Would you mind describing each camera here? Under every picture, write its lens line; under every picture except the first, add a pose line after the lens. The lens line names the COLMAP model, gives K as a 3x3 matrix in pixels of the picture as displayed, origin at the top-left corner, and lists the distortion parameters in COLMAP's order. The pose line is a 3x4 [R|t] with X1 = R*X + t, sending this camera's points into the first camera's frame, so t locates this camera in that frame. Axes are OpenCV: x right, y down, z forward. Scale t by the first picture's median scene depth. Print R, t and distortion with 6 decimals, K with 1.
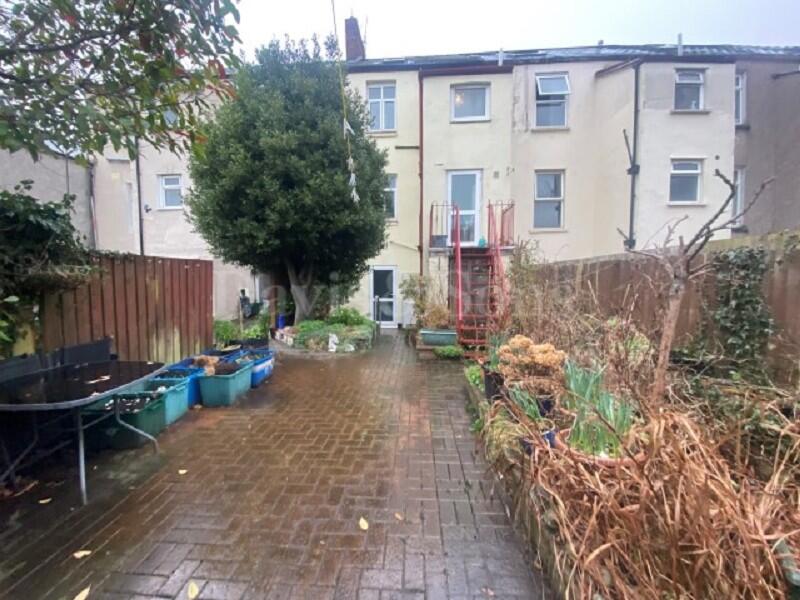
lens RADIAL K [[320.9, 0, 400.4], [0, 320.9, 300.2], [0, 0, 1]] dist [0.014791, -0.016110]
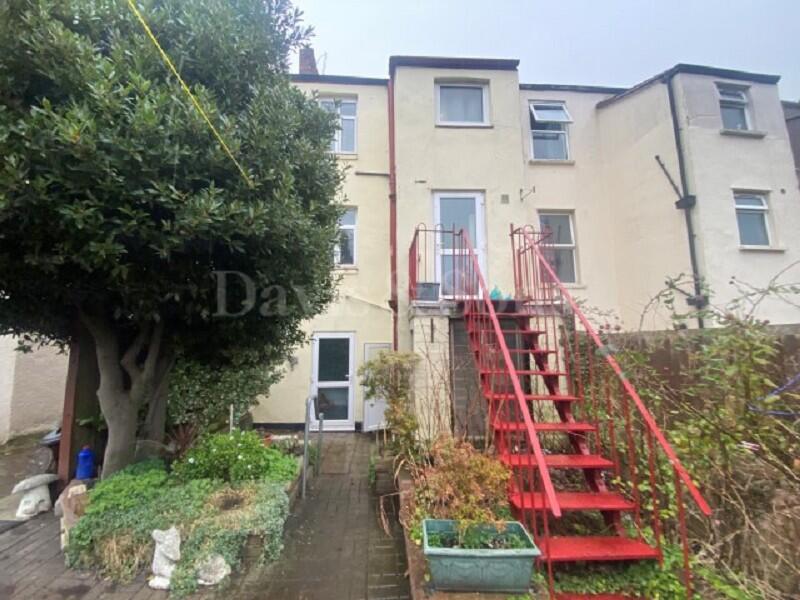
lens RADIAL K [[321.5, 0, 394.6], [0, 321.5, 301.0], [0, 0, 1]] dist [0.008208, -0.012005]
pose [[0.994222, 0.013916, 0.106442, -0.002178], [0.007181, 0.980719, -0.195290, -0.049712], [-0.107107, 0.194926, 0.974952, 0.408759]]
